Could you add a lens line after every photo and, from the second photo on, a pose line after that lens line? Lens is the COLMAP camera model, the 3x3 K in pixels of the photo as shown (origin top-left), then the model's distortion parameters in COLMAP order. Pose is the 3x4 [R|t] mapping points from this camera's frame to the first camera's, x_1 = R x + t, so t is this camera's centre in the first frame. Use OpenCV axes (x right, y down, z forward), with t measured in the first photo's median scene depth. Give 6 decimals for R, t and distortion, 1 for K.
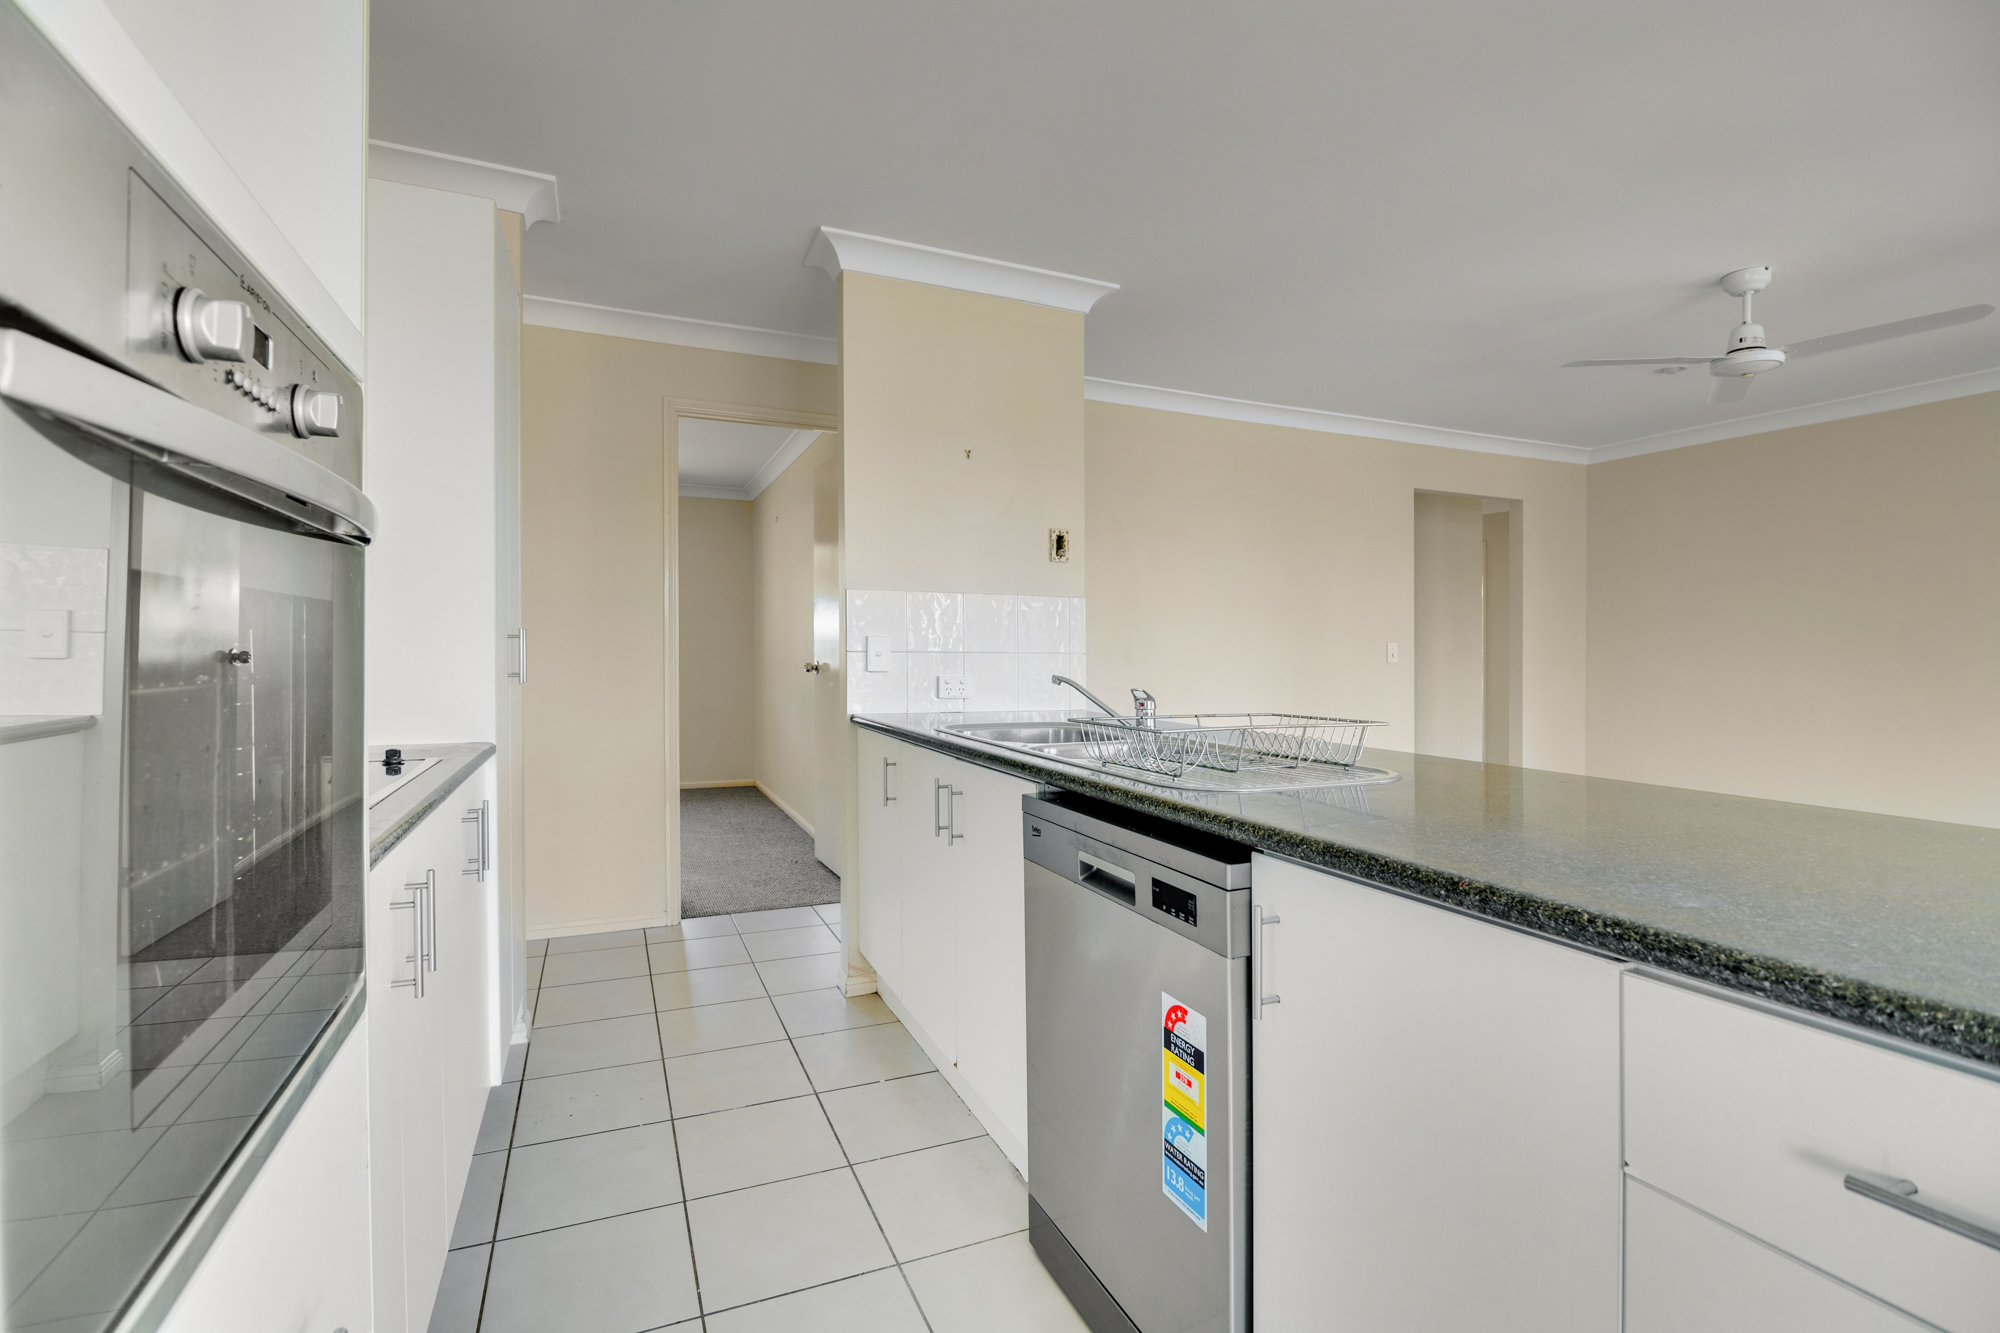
lens RADIAL K [[862.4, 0, 1000.0], [0, 862.4, 666.5], [0, 0, 1]] dist [-0.000236, -0.000107]
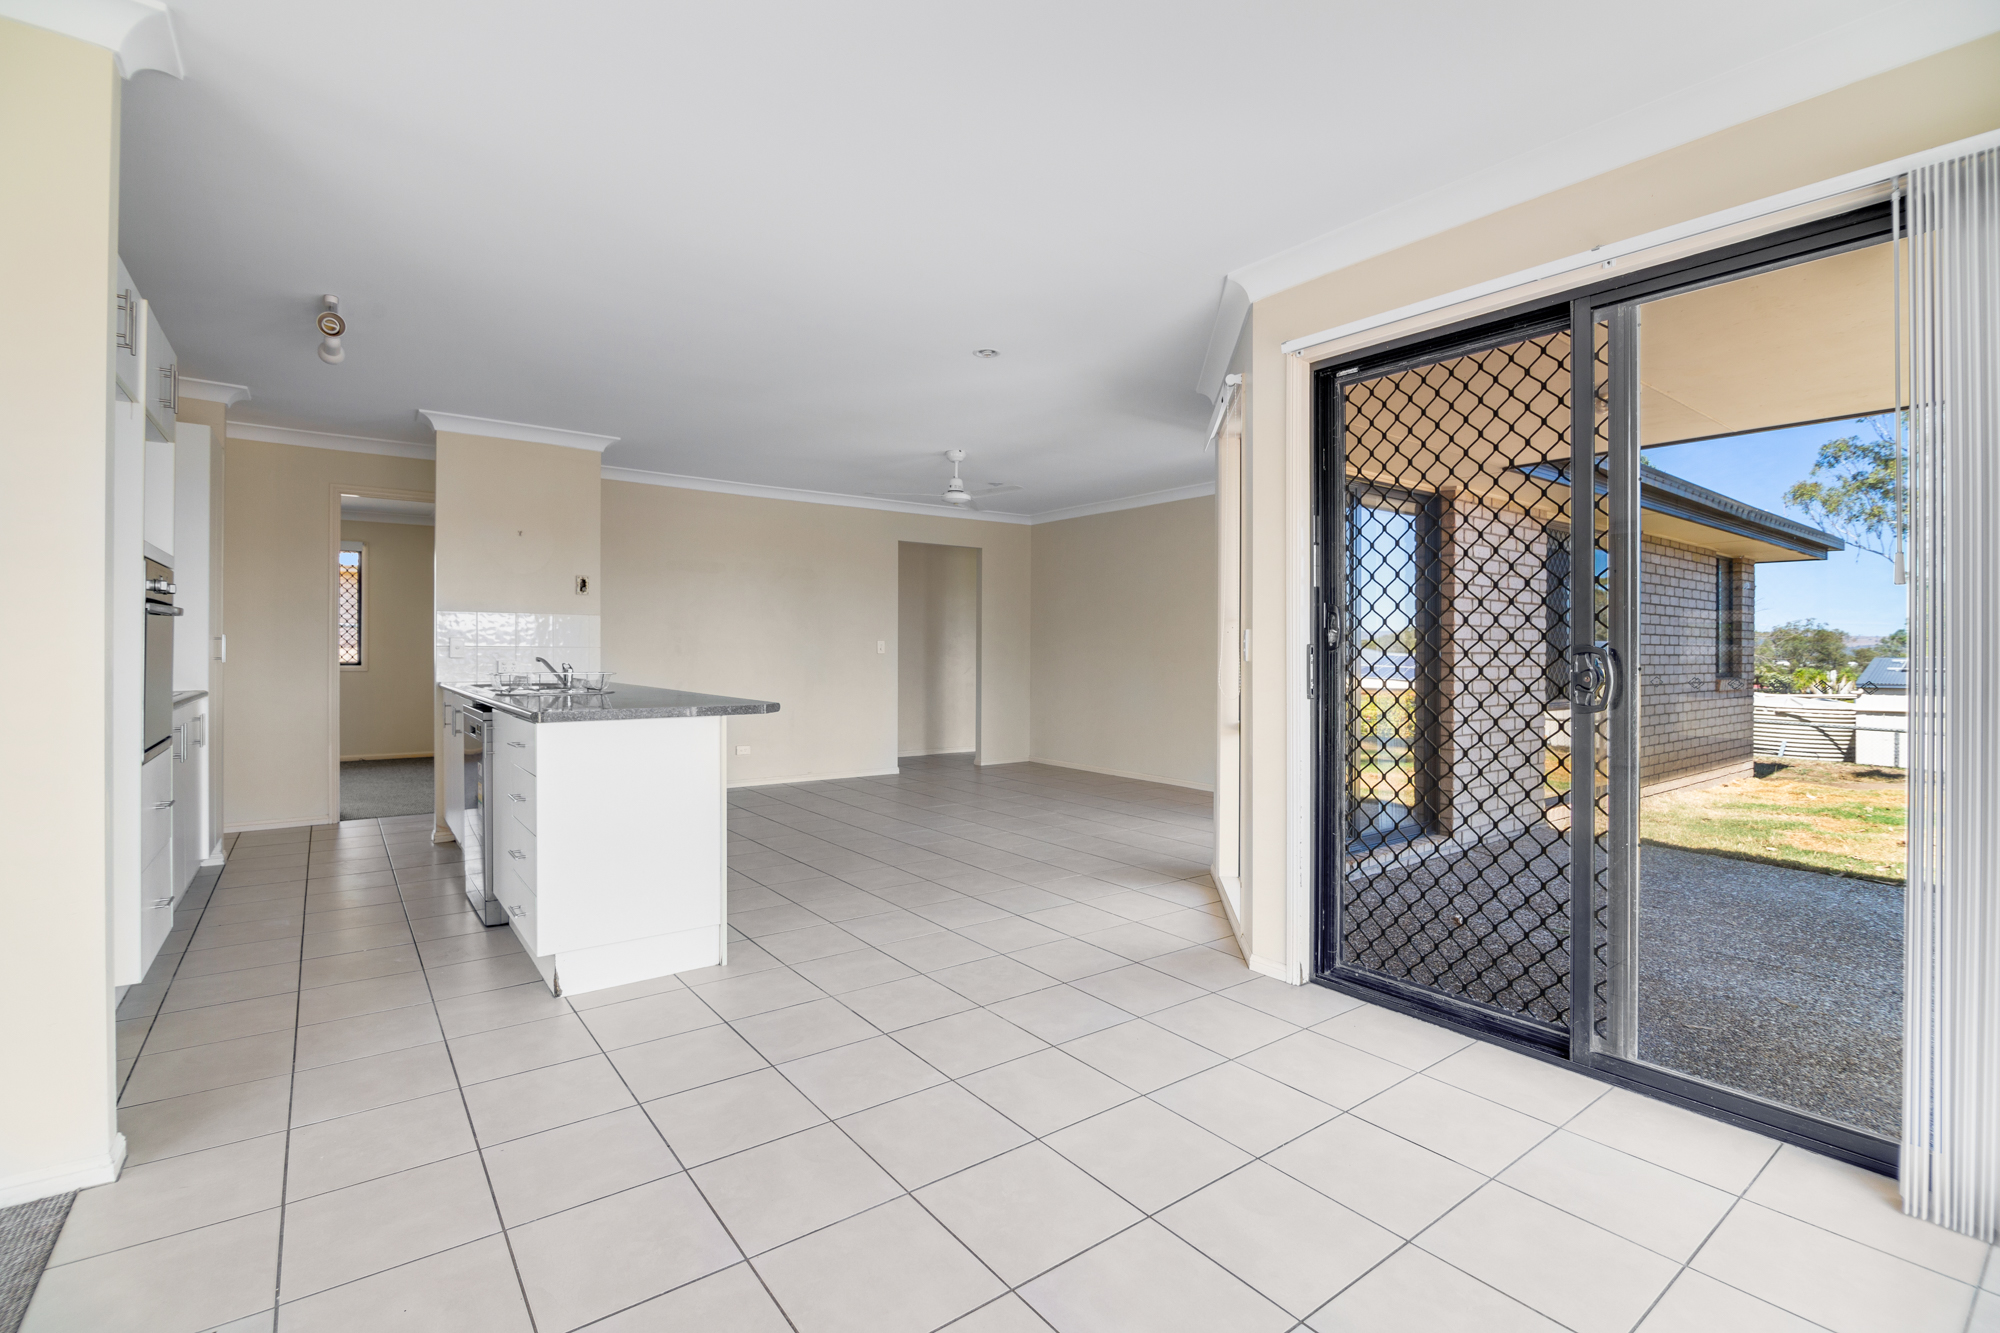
lens RADIAL K [[909.5, 0, 996.5], [0, 909.5, 645.1], [0, 0, 1]] dist [0.003440, -0.000020]
pose [[0.969928, -0.004217, 0.243354, 0.420514], [0.011828, 0.999485, -0.029823, 0.041891], [-0.243103, 0.031804, 0.969479, -0.944464]]
